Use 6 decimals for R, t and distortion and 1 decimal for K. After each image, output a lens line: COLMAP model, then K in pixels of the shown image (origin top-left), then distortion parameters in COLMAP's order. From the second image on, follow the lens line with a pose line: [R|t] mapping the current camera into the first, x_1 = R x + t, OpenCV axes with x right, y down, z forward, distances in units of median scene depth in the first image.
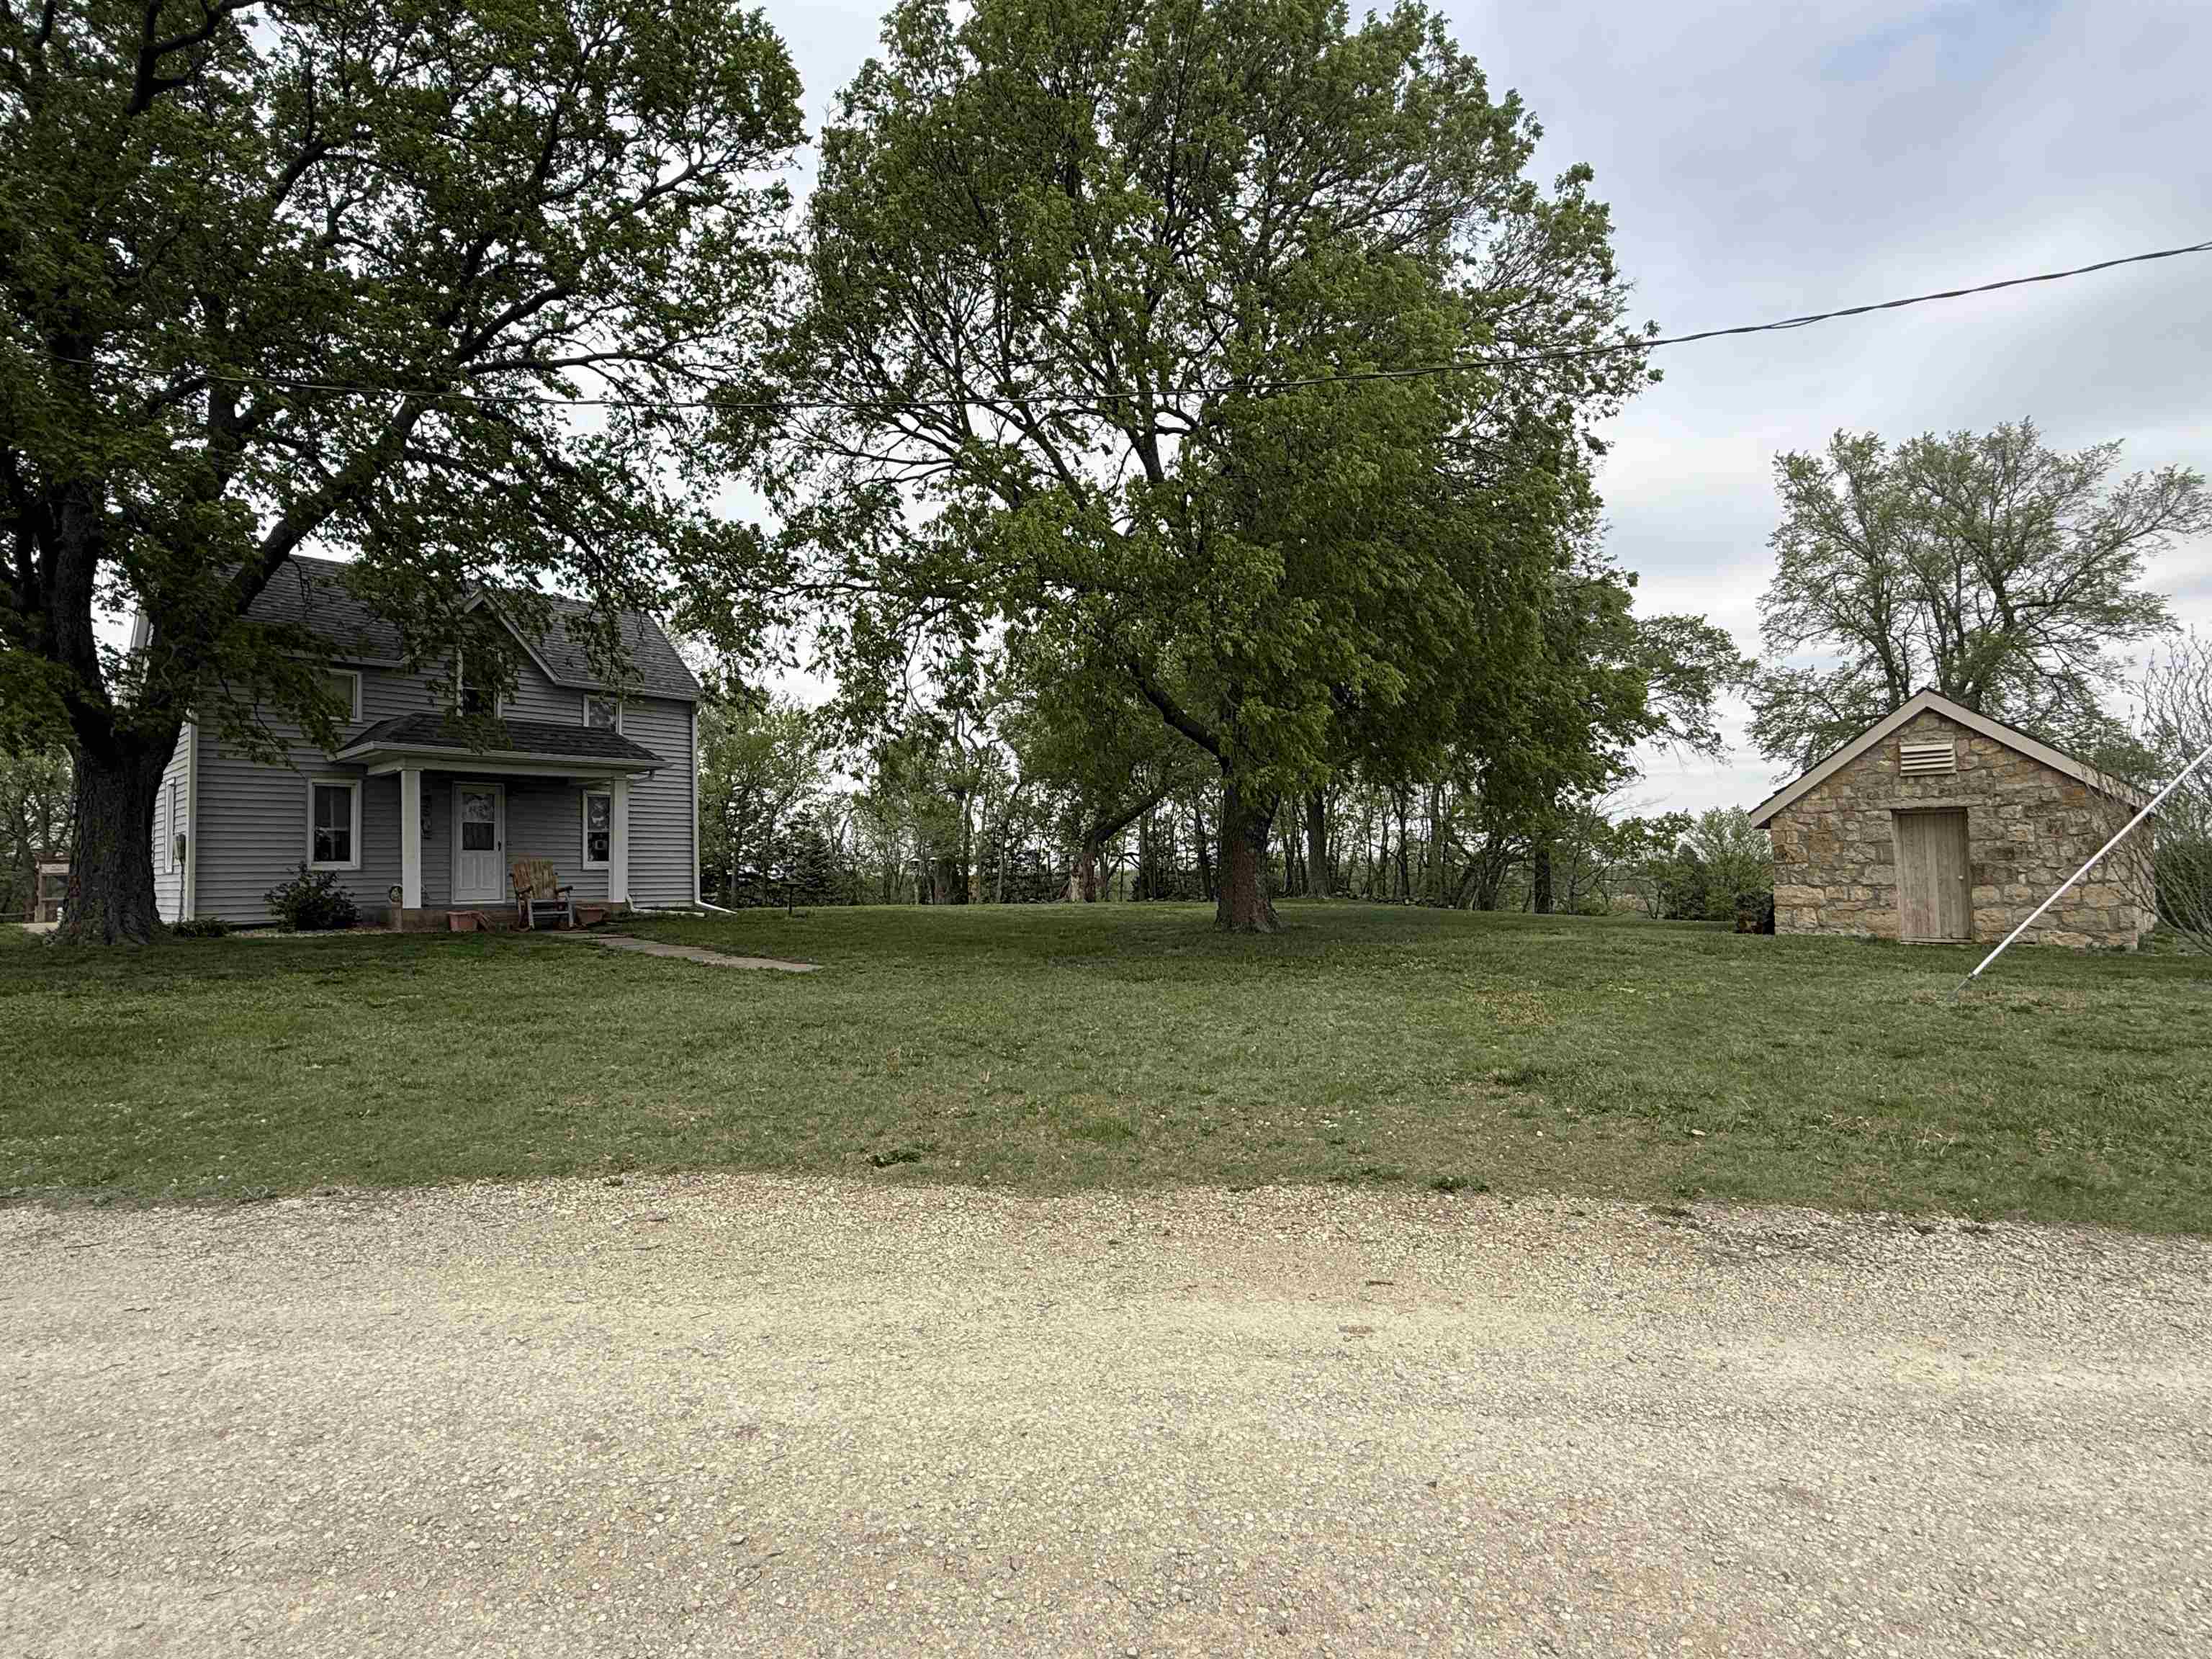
lens RADIAL K [[1166.6, 0, 1106.0], [0, 1166.6, 829.5], [0, 0, 1]] dist [0.026712, 0.000113]
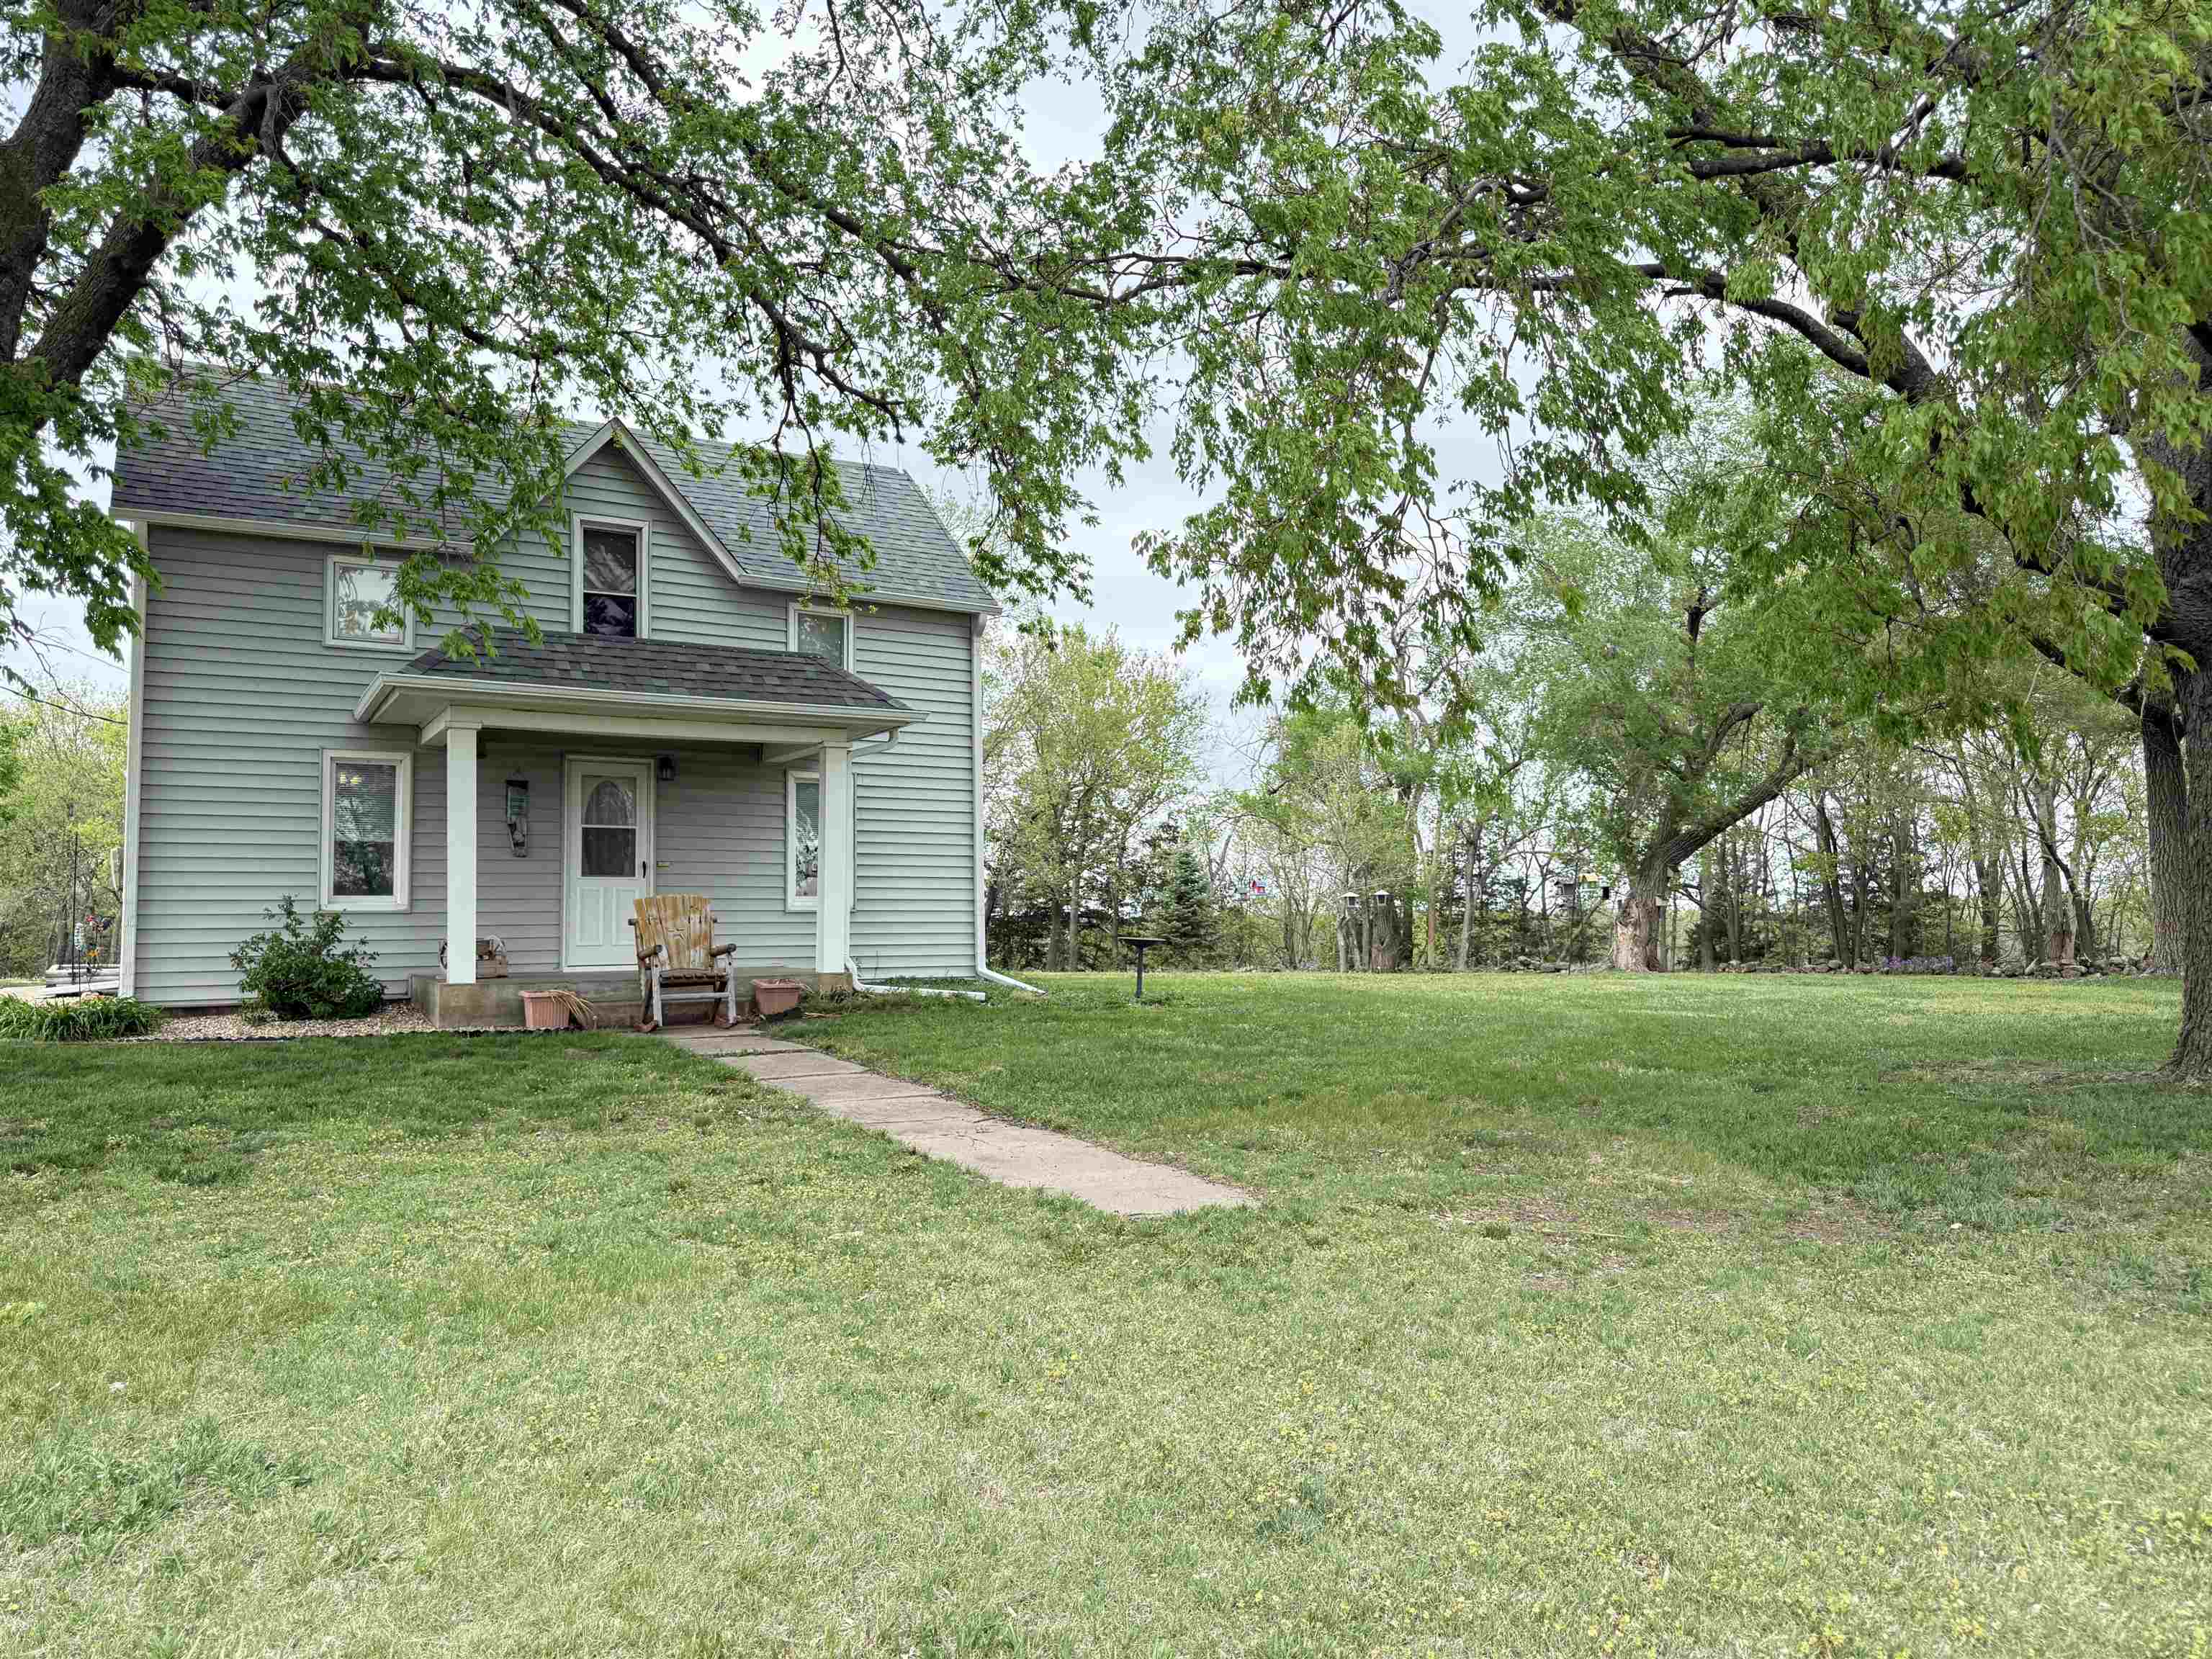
lens RADIAL K [[1553.8, 0, 1106.0], [0, 1553.8, 829.5], [0, 0, 1]] dist [0.002562, 0.000602]
pose [[0.956666, -0.006042, -0.291125, -0.081883], [0.001966, 0.999896, -0.014290, 0.006313], [0.291181, 0.013098, 0.956578, 0.333982]]
